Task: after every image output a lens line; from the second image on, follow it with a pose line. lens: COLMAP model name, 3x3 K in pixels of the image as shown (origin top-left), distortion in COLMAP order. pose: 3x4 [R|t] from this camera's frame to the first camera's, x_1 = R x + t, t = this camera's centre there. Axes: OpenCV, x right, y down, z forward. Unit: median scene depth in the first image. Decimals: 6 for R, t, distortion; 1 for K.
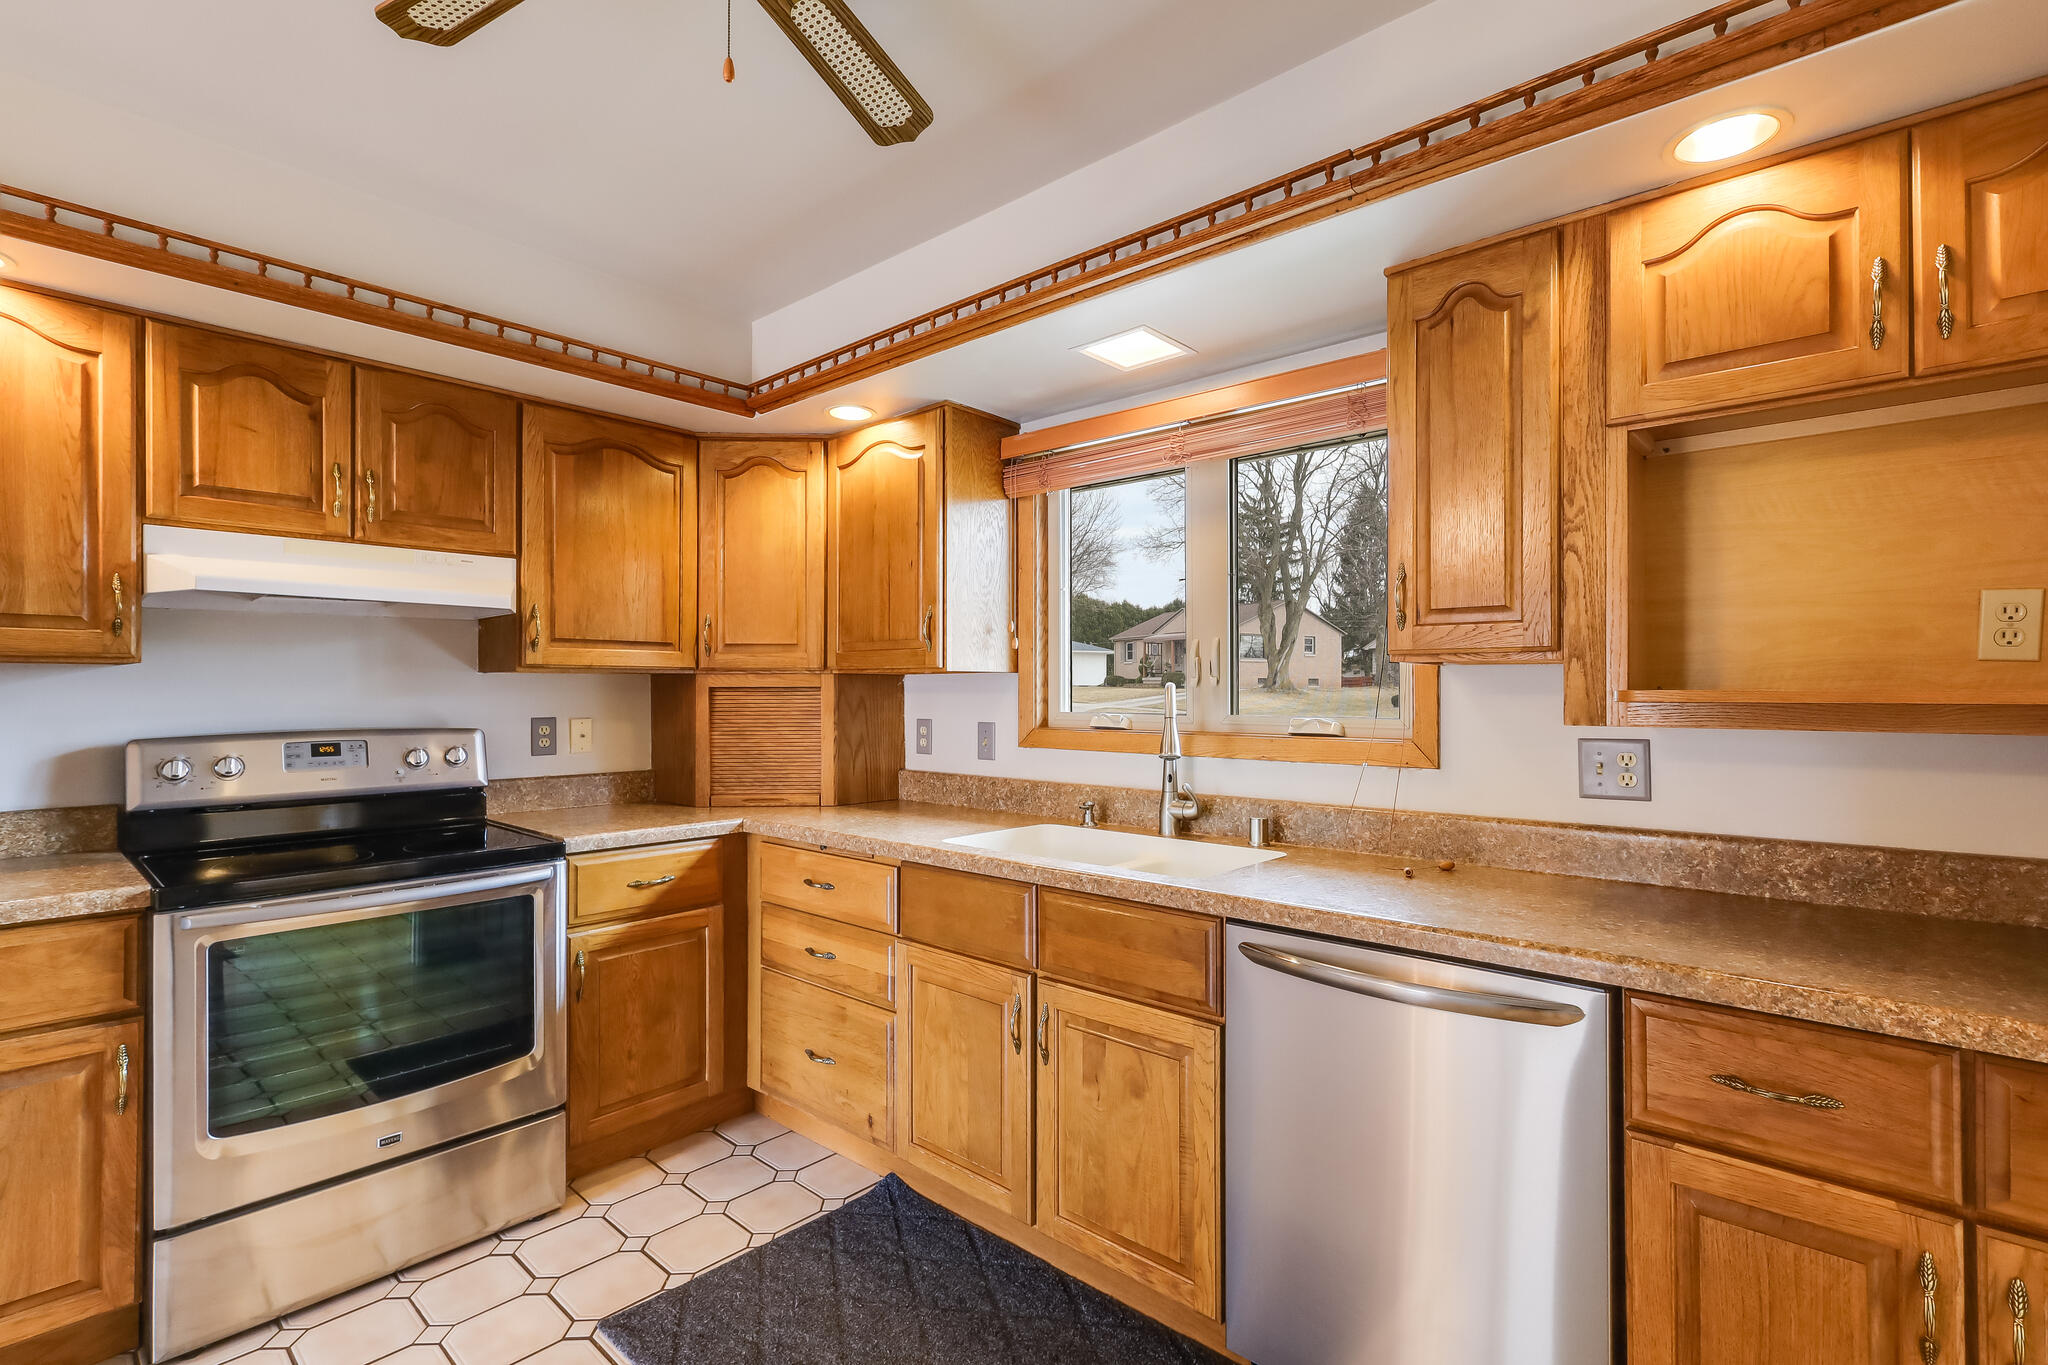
lens RADIAL K [[950.3, 0, 1025.8], [0, 950.3, 694.6], [0, 0, 1]] dist [-0.000290, 0.001420]
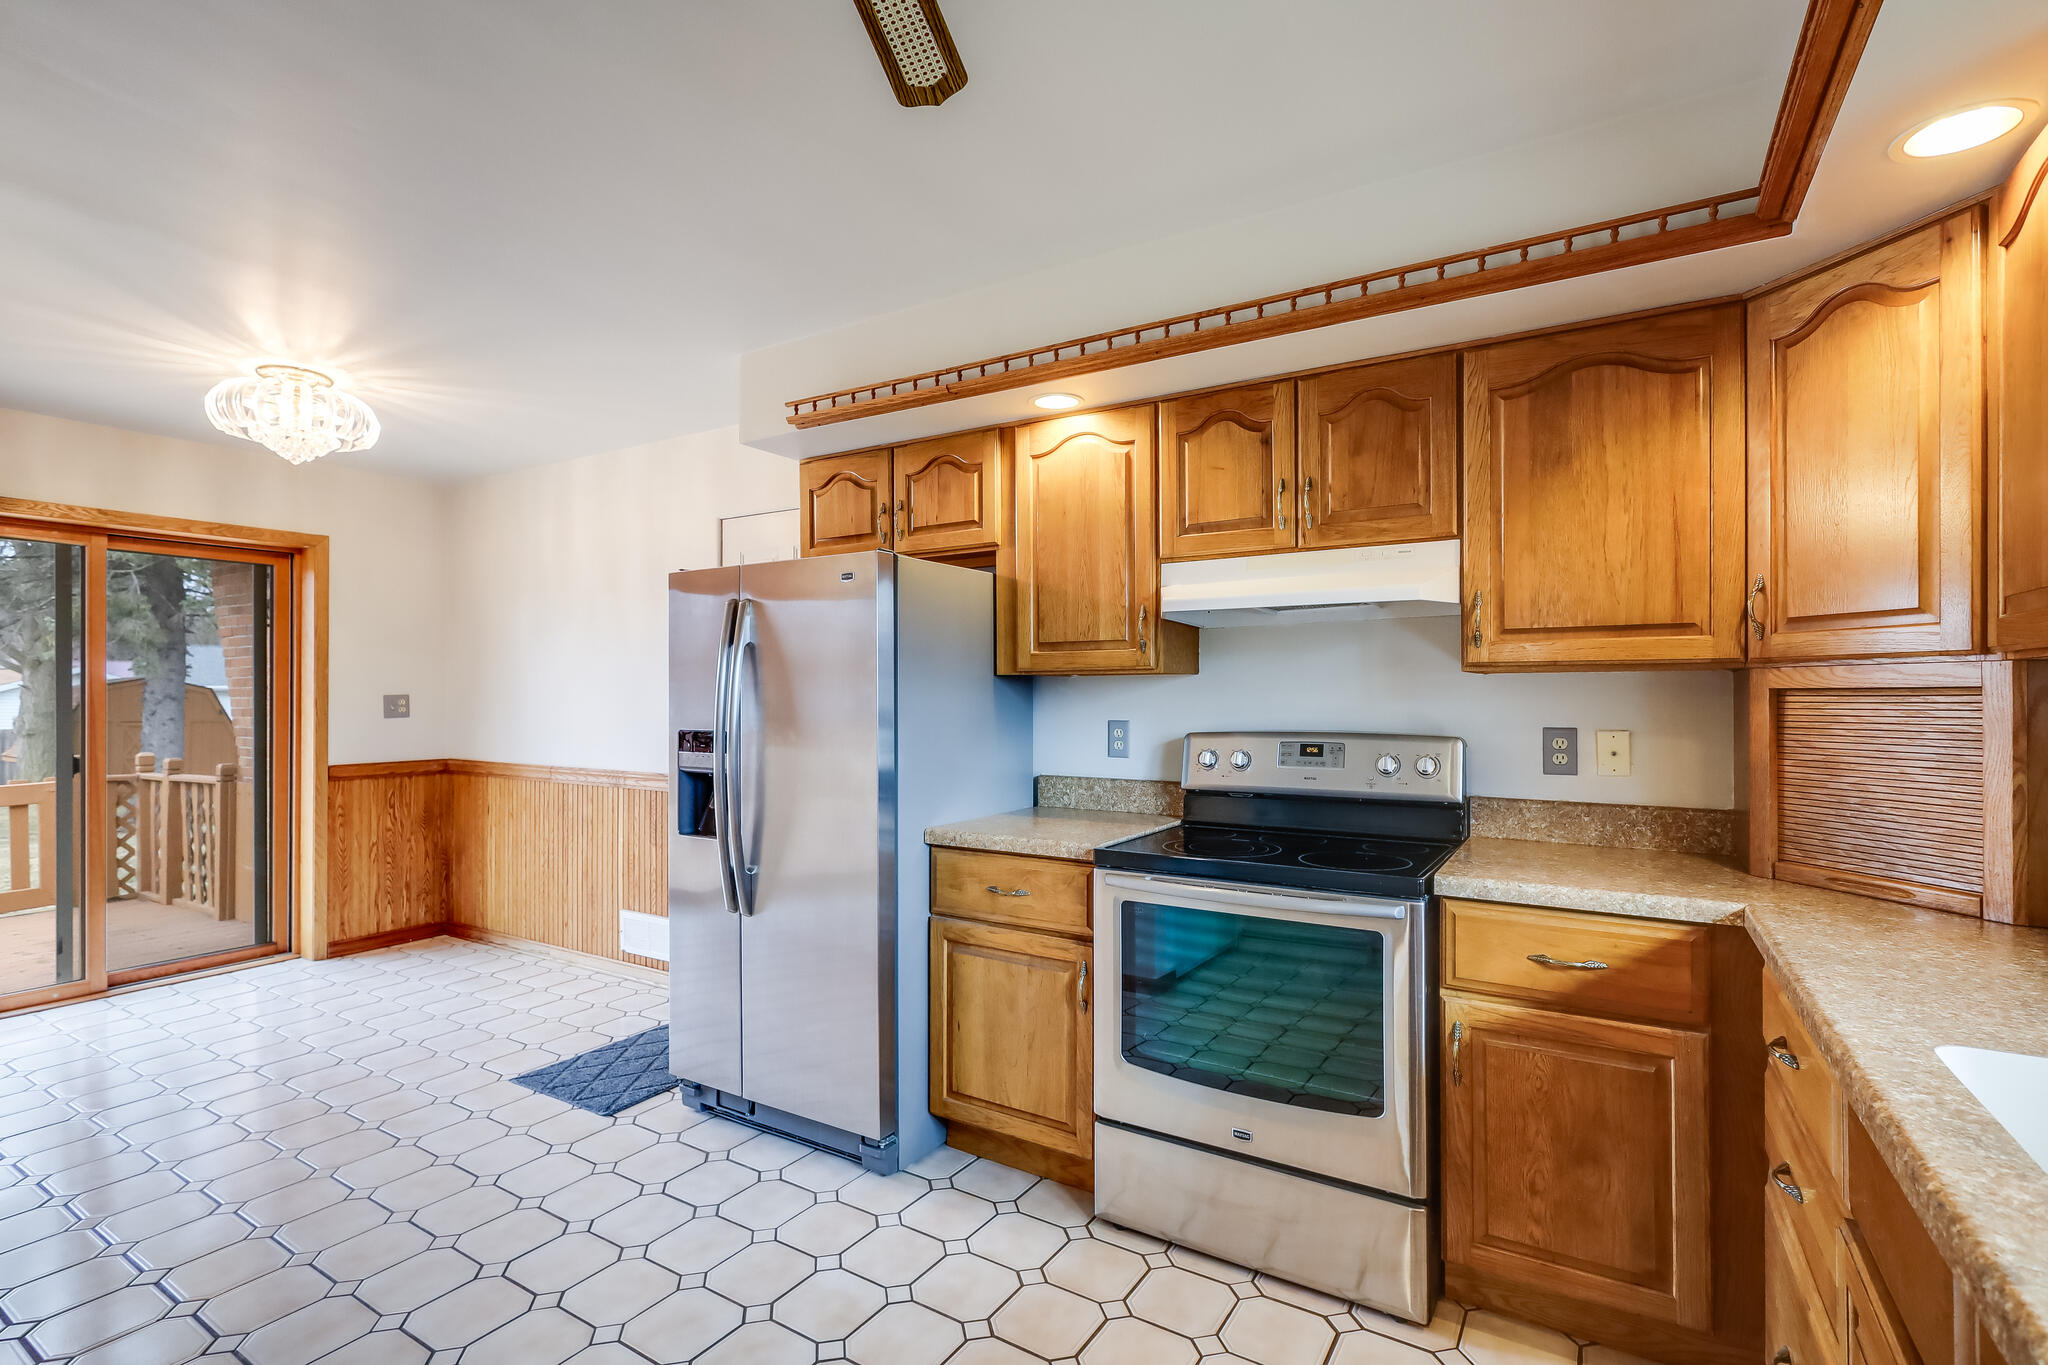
lens RADIAL K [[950.3, 0, 1025.8], [0, 950.3, 694.6], [0, 0, 1]] dist [-0.000290, 0.001420]
pose [[0.177208, -0.000317, -0.984173, 0.250890], [-0.003945, 0.999992, -0.001033, -0.001441], [0.984165, 0.004065, 0.177205, 0.504899]]
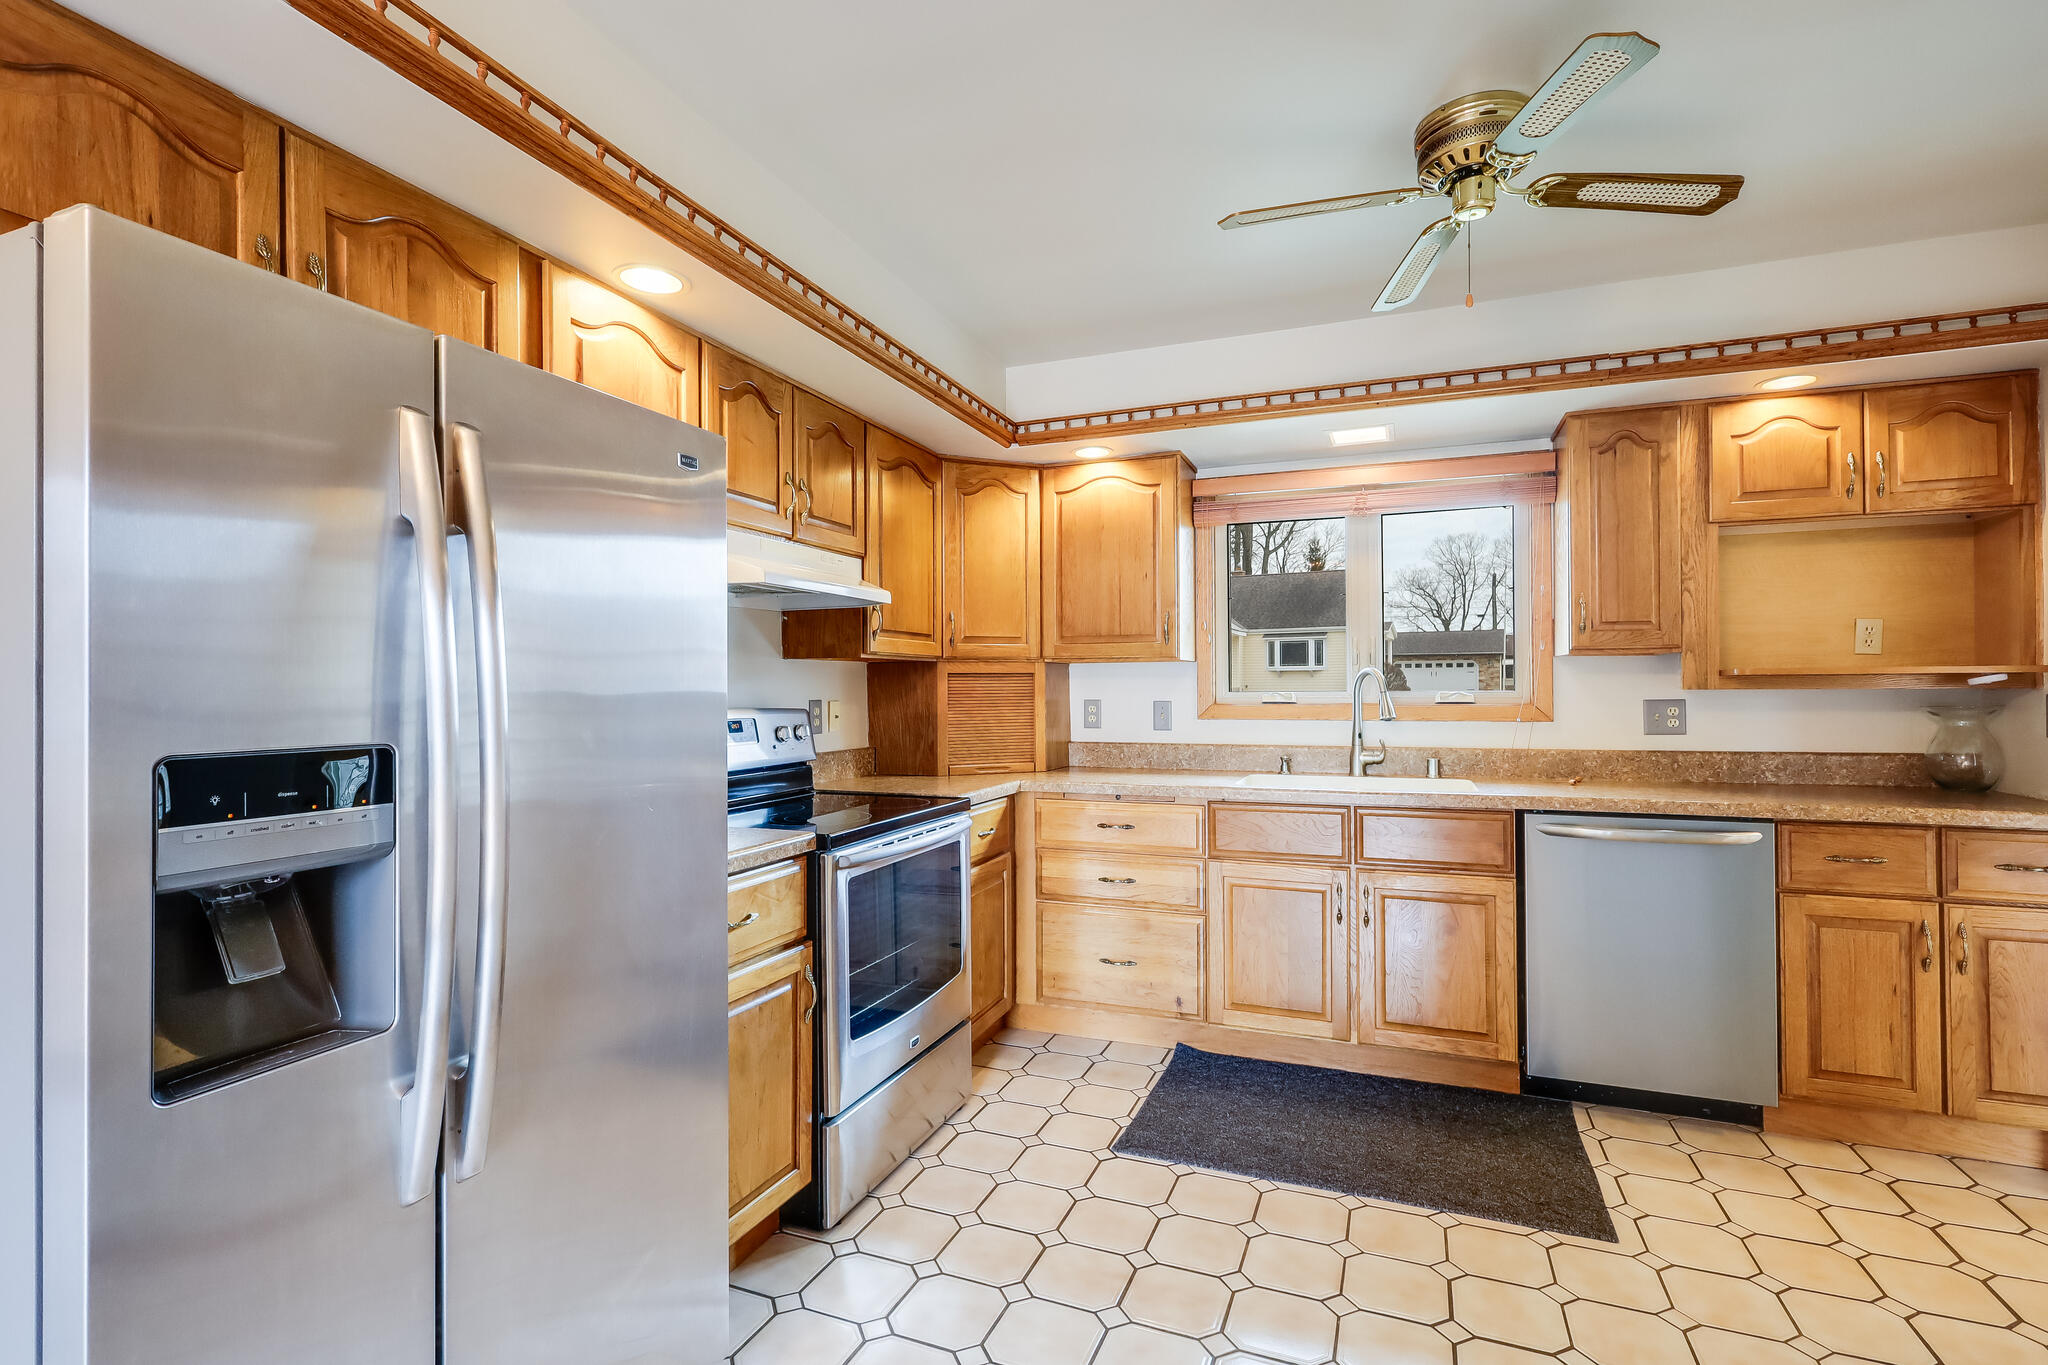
lens RADIAL K [[950.3, 0, 1025.8], [0, 950.3, 694.6], [0, 0, 1]] dist [-0.000290, 0.001420]
pose [[0.937518, -0.006953, 0.347867, -0.813679], [0.006342, 0.999976, 0.002895, 0.019571], [-0.347879, -0.000508, 0.937539, -0.157814]]
